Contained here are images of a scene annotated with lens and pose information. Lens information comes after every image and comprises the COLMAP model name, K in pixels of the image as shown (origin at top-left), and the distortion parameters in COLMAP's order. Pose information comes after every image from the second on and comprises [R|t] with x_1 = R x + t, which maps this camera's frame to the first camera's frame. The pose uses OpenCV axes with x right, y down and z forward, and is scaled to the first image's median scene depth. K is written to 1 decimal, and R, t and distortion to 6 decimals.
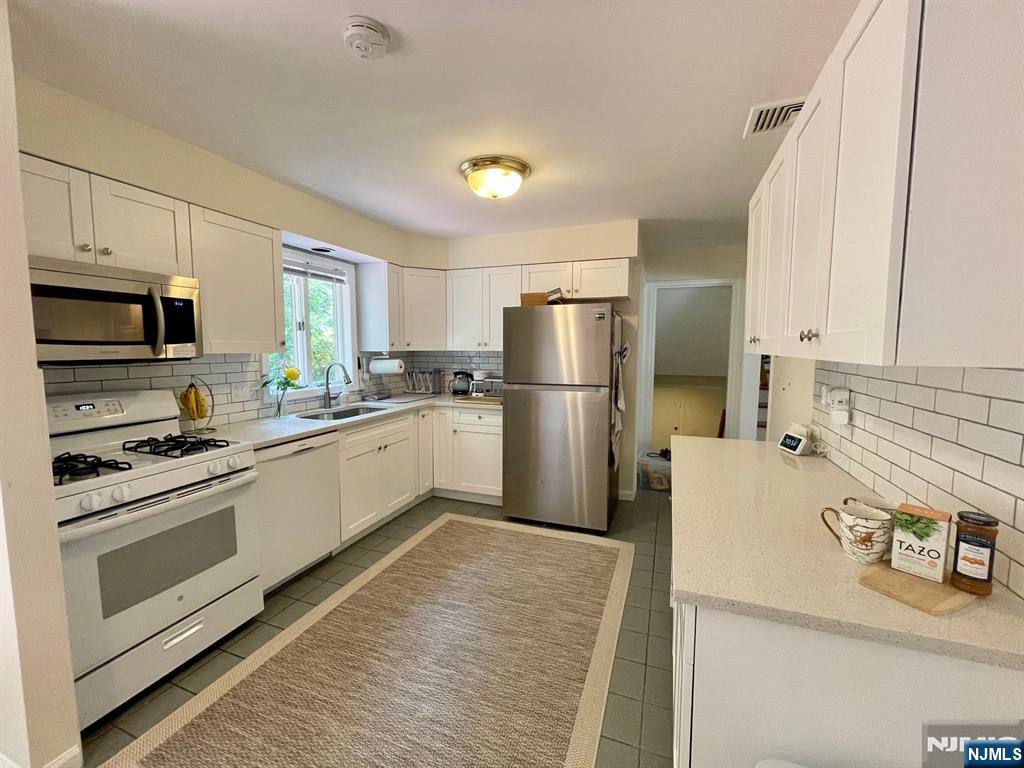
lens RADIAL K [[412.1, 0, 510.3], [0, 412.1, 379.7], [0, 0, 1]] dist [-0.001123, 0.000025]
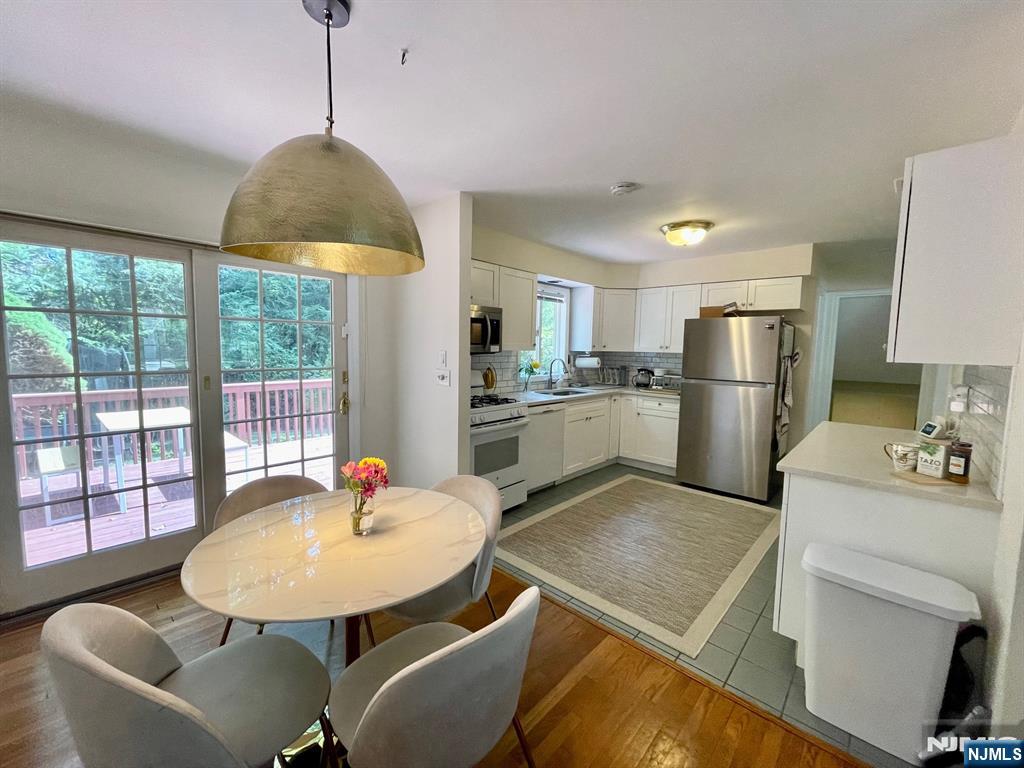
lens RADIAL K [[412.1, 0, 511.1], [0, 412.1, 379.3], [0, 0, 1]] dist [-0.001123, 0.000025]
pose [[0.925357, 0.046727, -0.376207, -0.030648], [-0.048205, 0.998822, 0.005491, 0.038367], [0.376020, 0.013054, 0.926520, -0.476063]]
